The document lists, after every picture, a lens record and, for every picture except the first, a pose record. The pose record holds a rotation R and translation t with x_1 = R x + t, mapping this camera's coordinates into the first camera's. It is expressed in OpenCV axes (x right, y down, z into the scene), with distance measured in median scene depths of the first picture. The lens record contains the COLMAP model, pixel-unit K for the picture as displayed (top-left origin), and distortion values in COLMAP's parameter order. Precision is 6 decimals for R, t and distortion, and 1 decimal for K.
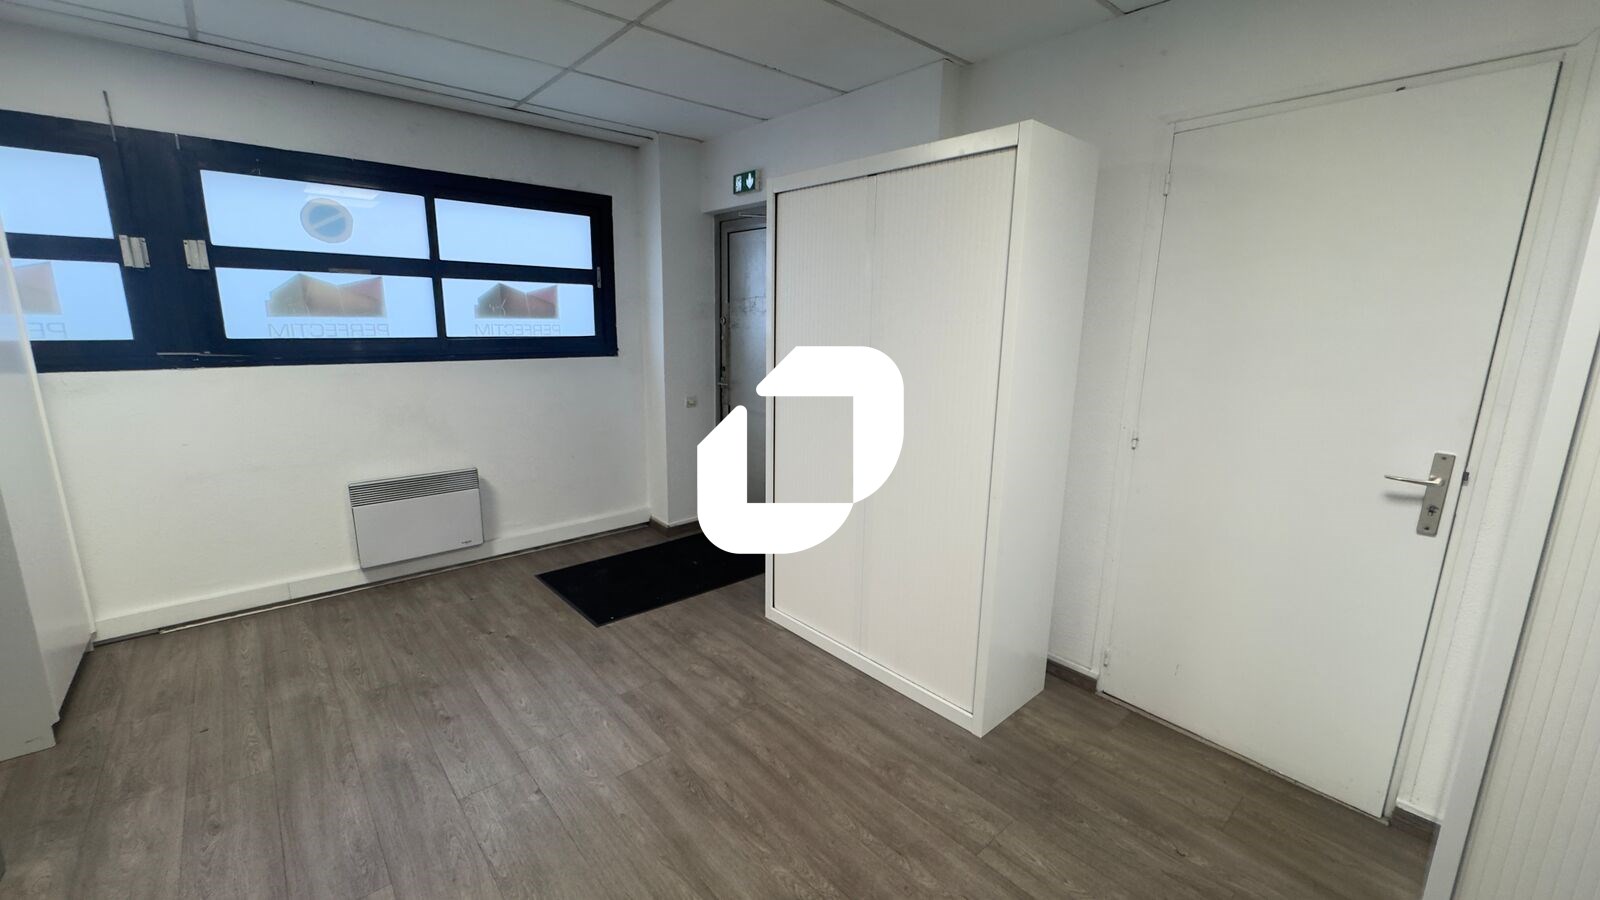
lens RADIAL K [[646.9, 0, 806.6], [0, 646.9, 455.3], [0, 0, 1]] dist [-0.000503, -0.000112]
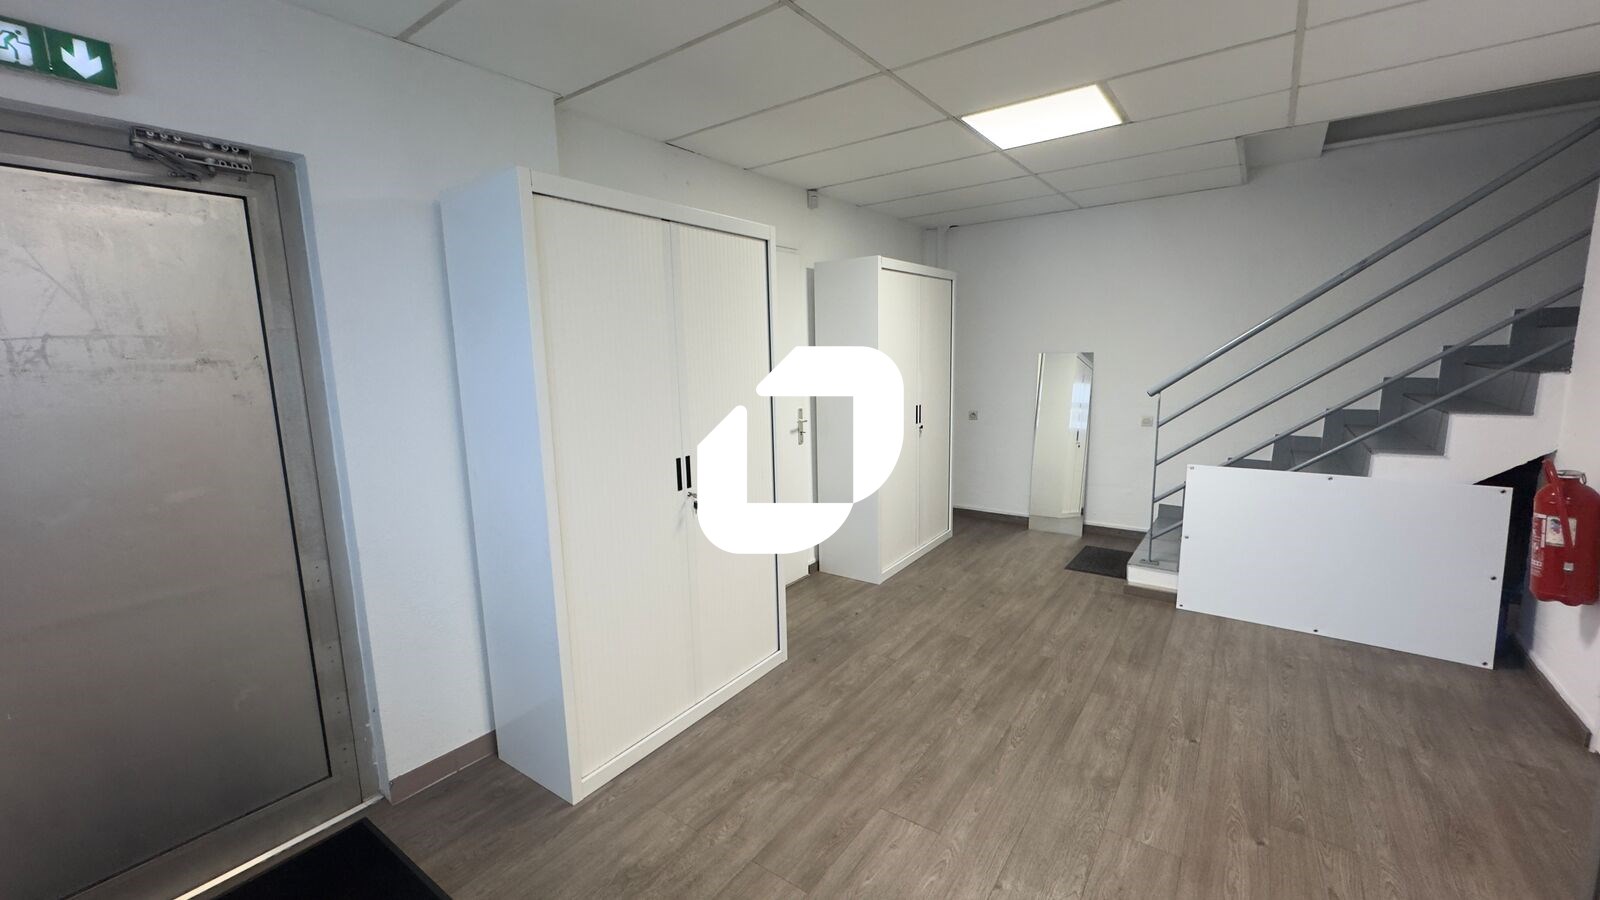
lens RADIAL K [[646.9, 0, 794.9], [0, 646.9, 450.8], [0, 0, 1]] dist [-0.000503, -0.000112]
pose [[-0.227842, -0.156687, 0.961009, -1.004356], [0.228445, 0.950817, 0.209186, -0.271417], [-0.946520, 0.267199, -0.180842, 1.140888]]
